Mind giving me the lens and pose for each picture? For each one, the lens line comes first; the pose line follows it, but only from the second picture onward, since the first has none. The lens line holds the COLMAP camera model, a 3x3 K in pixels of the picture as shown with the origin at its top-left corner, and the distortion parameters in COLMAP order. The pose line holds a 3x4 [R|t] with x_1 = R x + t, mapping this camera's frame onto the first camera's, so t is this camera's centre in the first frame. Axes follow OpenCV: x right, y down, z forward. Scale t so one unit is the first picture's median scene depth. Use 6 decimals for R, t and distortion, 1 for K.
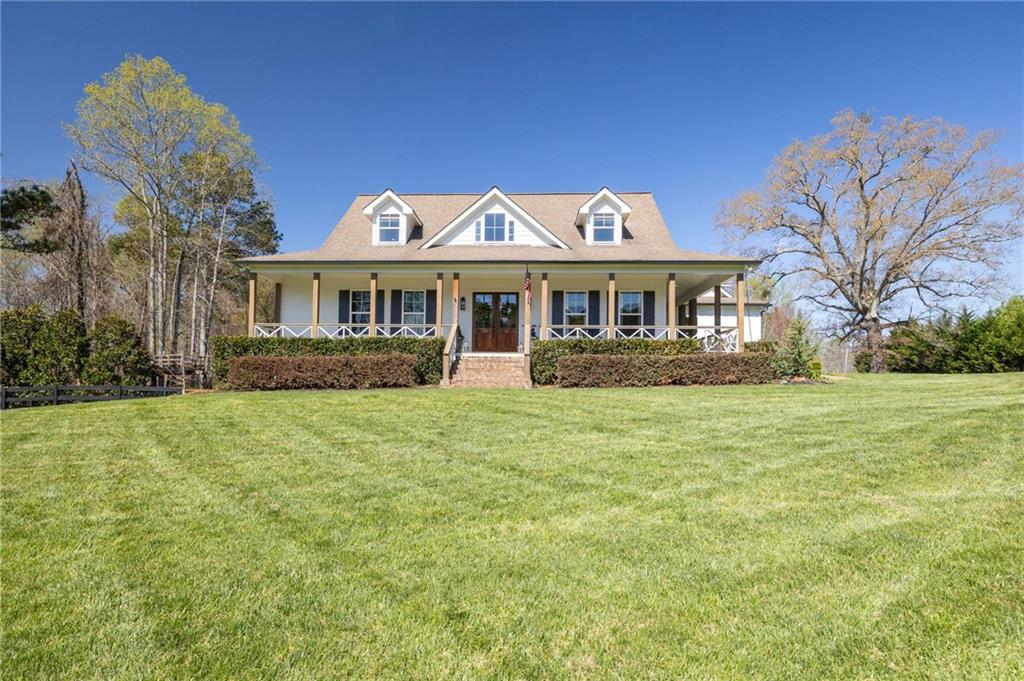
lens RADIAL K [[430.4, 0, 512.0], [0, 430.4, 340.5], [0, 0, 1]] dist [-0.014823, 0.000145]
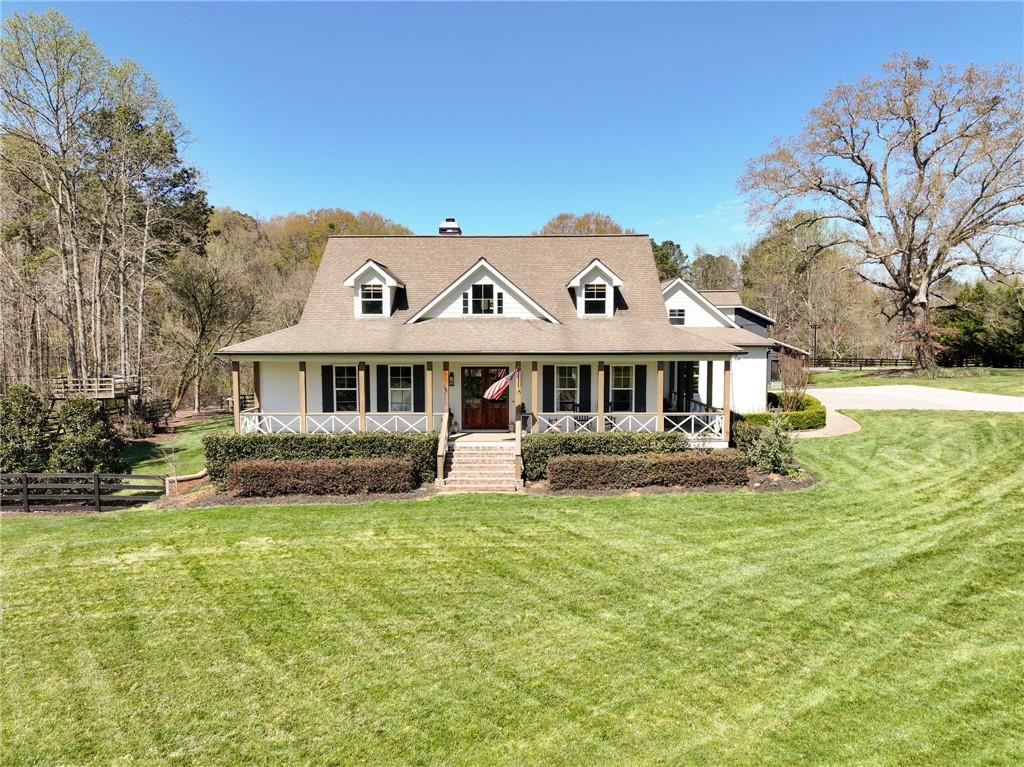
lens RADIAL K [[510.8, 0, 514.7], [0, 510.8, 368.8], [0, 0, 1]] dist [-0.000577, -0.001121]
pose [[0.999418, -0.015146, 0.030552, -0.006089], [0.012890, 0.997266, 0.072762, -0.192540], [-0.031570, -0.072326, 0.996881, -0.157571]]
